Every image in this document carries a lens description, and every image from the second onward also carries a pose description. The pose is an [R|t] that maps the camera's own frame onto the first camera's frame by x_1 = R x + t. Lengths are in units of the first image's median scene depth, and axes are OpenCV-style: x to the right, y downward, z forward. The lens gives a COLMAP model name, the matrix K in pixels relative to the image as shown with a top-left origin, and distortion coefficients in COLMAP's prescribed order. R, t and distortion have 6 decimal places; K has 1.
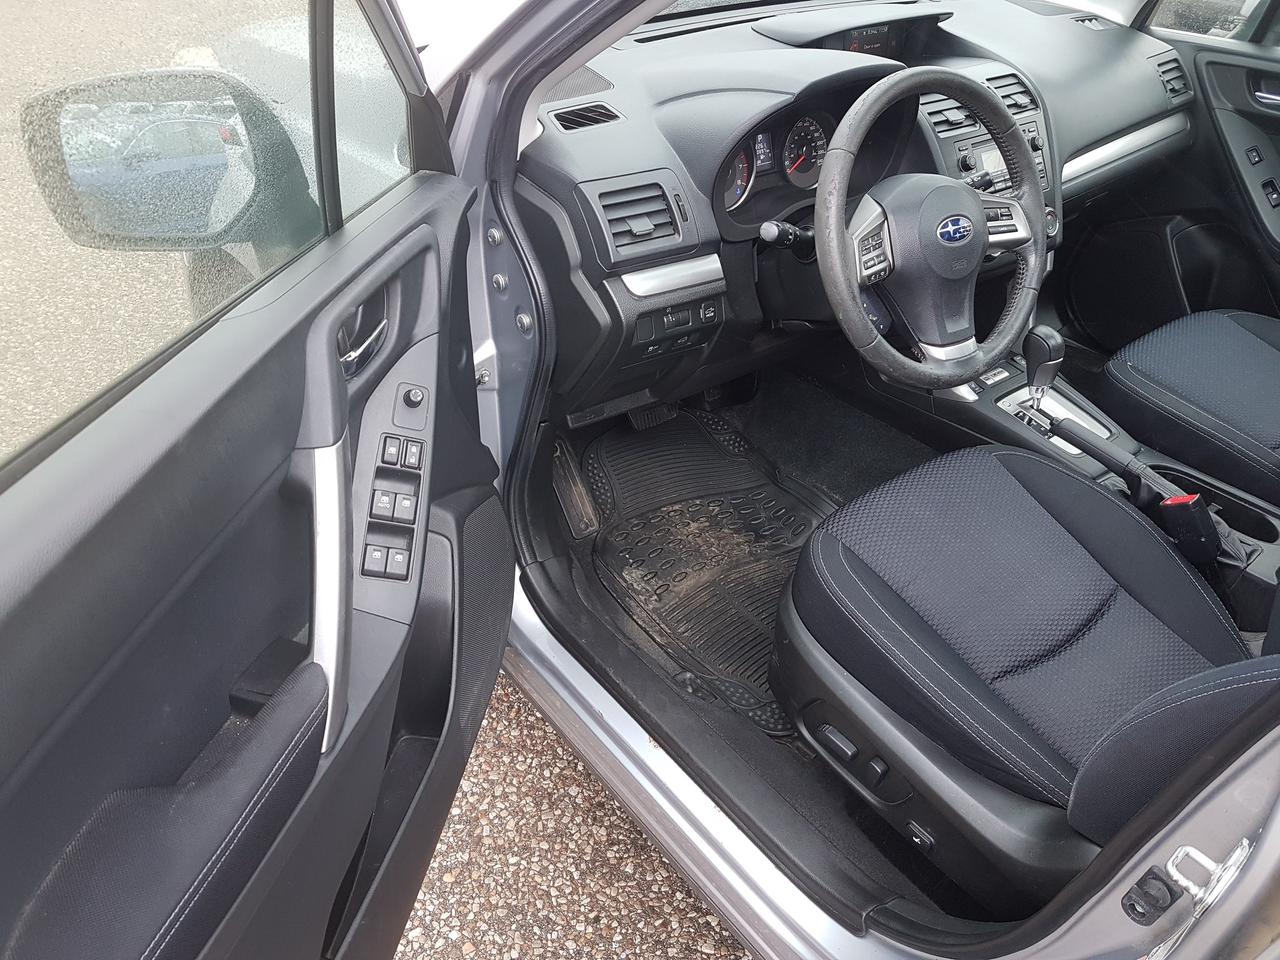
lens RADIAL K [[1001.1, 0, 642.4], [0, 1001.1, 478.1], [0, 0, 1]] dist [-0.036116, 0.020208]
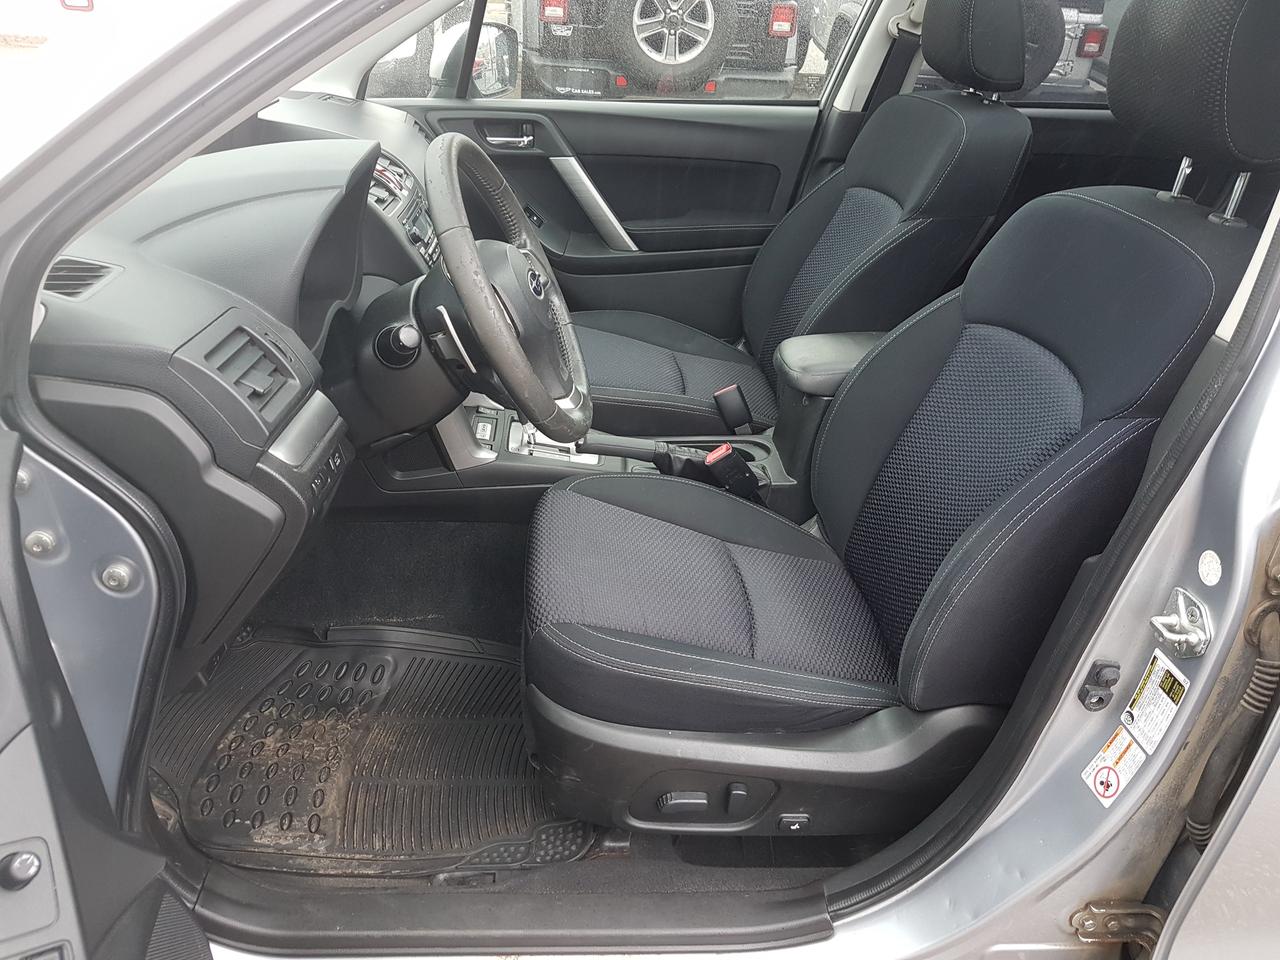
lens RADIAL K [[1001.1, 0, 629.4], [0, 1001.1, 478.7], [0, 0, 1]] dist [-0.036116, 0.020208]
pose [[0.559303, -0.381644, 0.735886, -0.318718], [0.449287, 0.885586, 0.117805, -0.111761], [-0.696650, 0.264736, 0.666778, 0.238436]]
